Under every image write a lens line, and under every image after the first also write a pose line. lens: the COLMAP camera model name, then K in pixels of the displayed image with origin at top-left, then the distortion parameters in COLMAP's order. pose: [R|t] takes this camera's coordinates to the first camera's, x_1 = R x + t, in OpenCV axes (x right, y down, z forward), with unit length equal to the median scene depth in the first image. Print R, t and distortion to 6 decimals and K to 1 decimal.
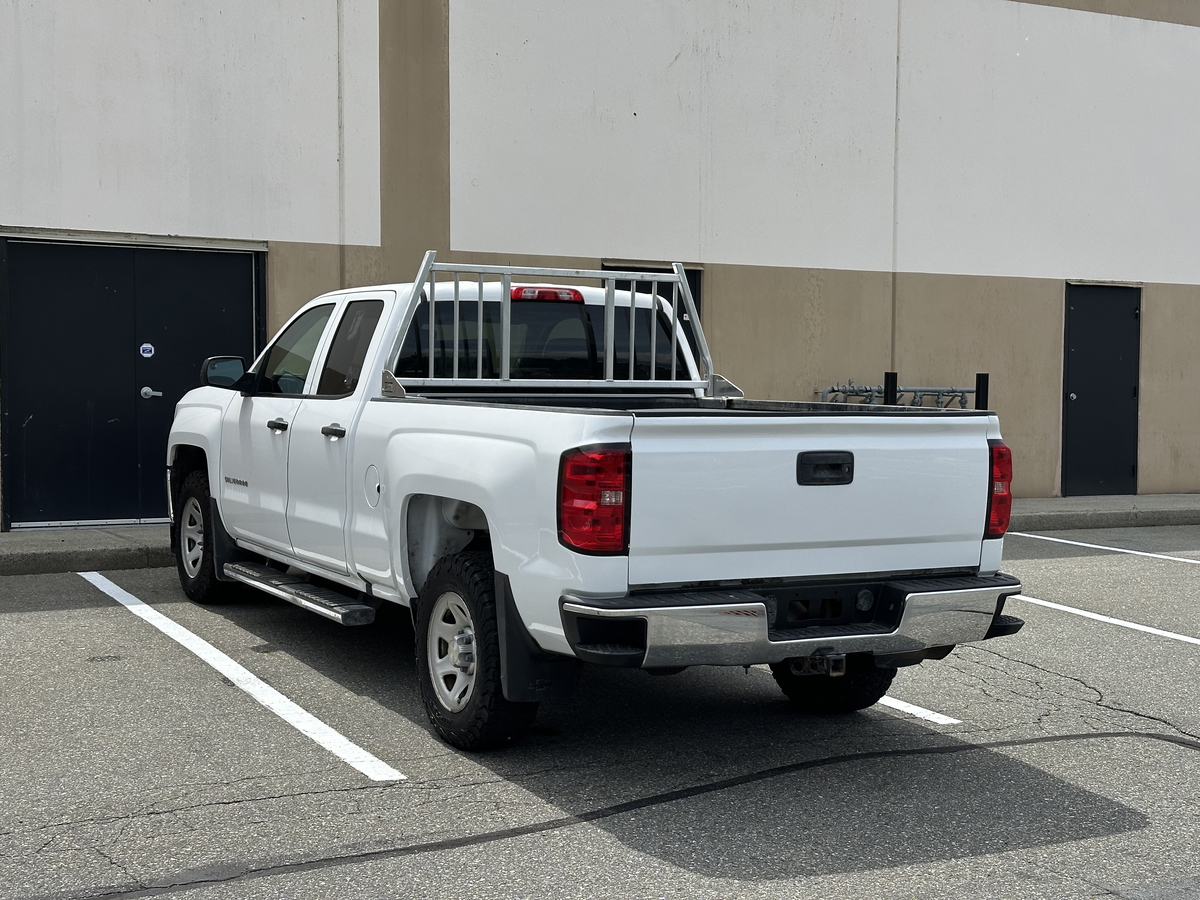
lens RADIAL K [[1659.8, 0, 600.0], [0, 1659.8, 450.0], [0, 0, 1]] dist [0.205249, -0.465810]
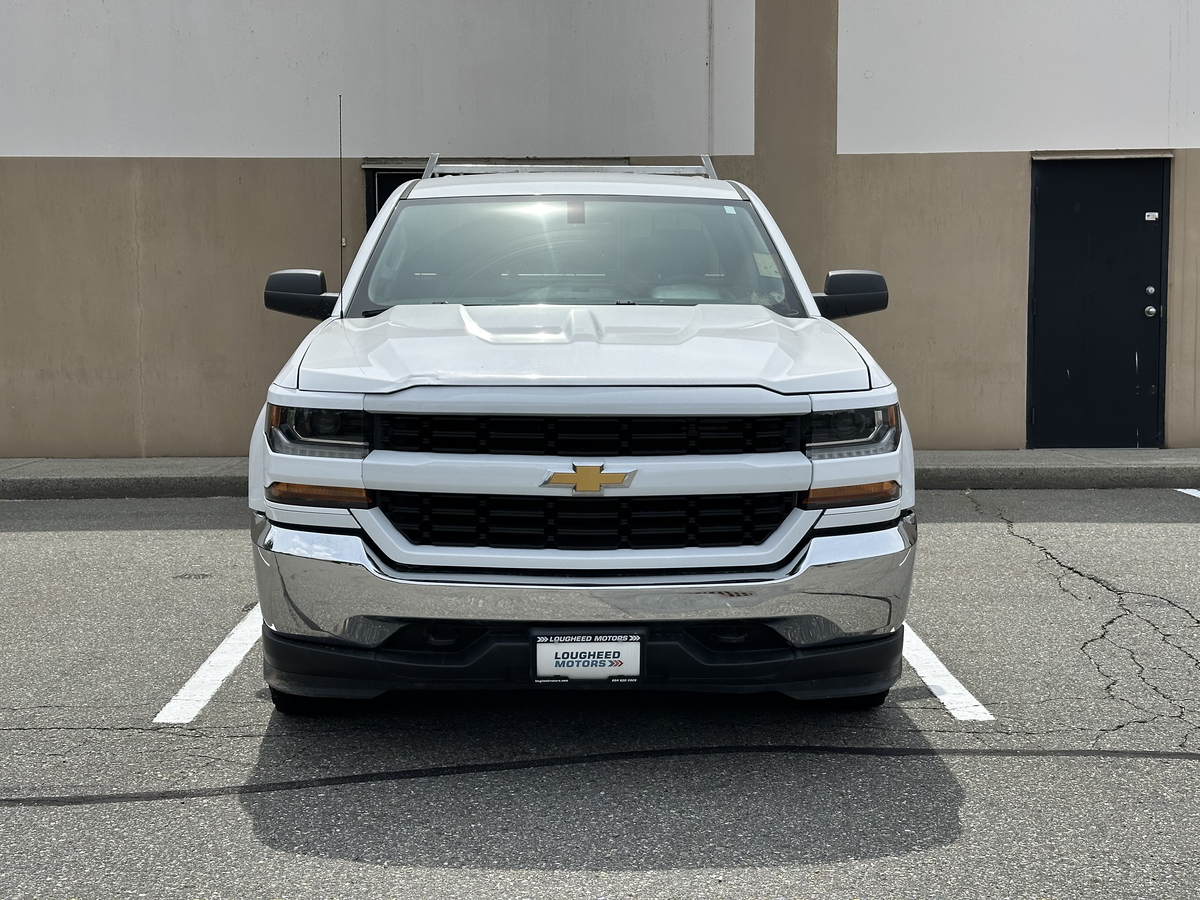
lens RADIAL K [[1659.8, 0, 600.0], [0, 1659.8, 450.0], [0, 0, 1]] dist [0.205249, -0.465810]
pose [[0.886774, 0.017058, -0.461889, 0.381617], [-0.002900, 0.999504, 0.031346, 0.019546], [0.462195, -0.026458, 0.886384, 0.250756]]
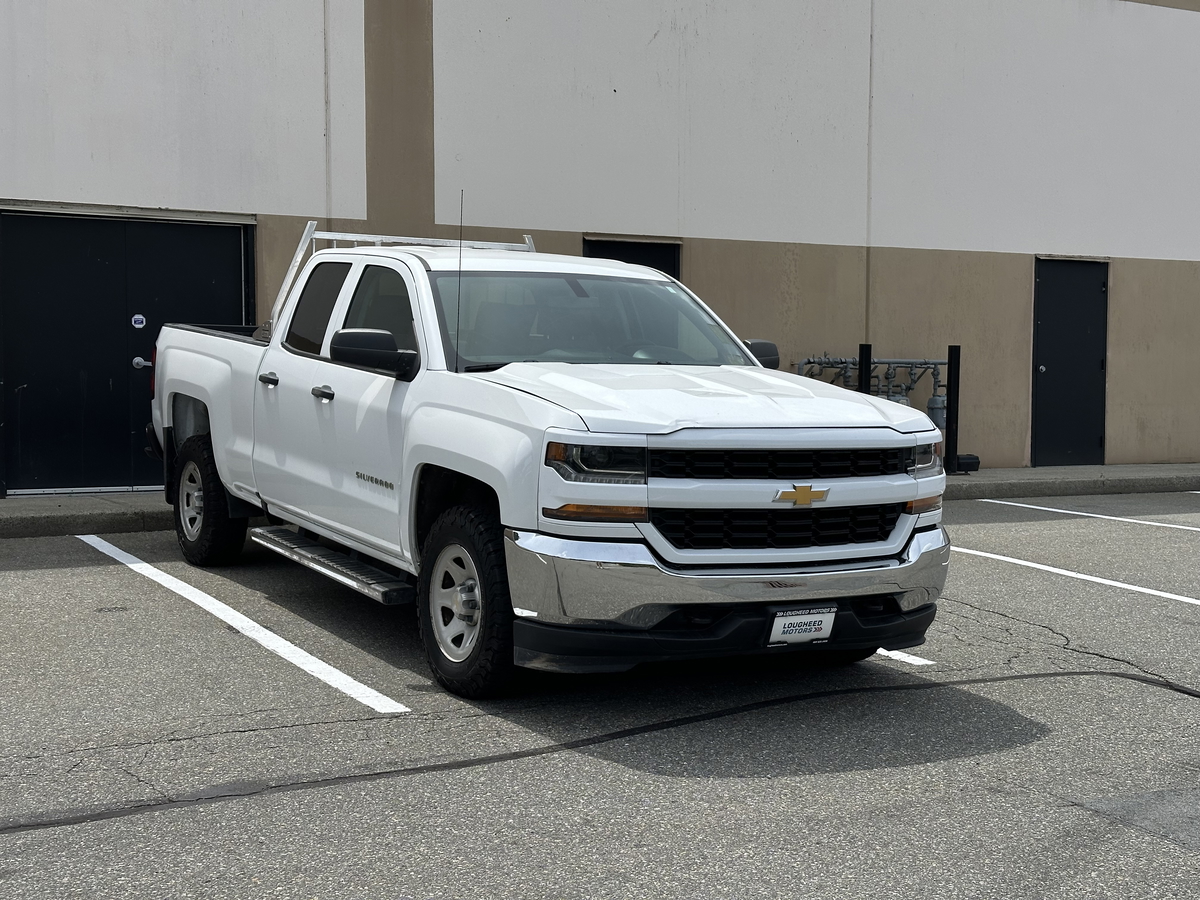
lens RADIAL K [[1659.8, 0, 600.0], [0, 1659.8, 450.0], [0, 0, 1]] dist [0.205249, -0.465810]
pose [[0.999862, -0.003790, 0.016149, -0.010448], [0.003664, 0.999963, 0.007810, 0.019417], [-0.016178, -0.007749, 0.999839, -0.041607]]
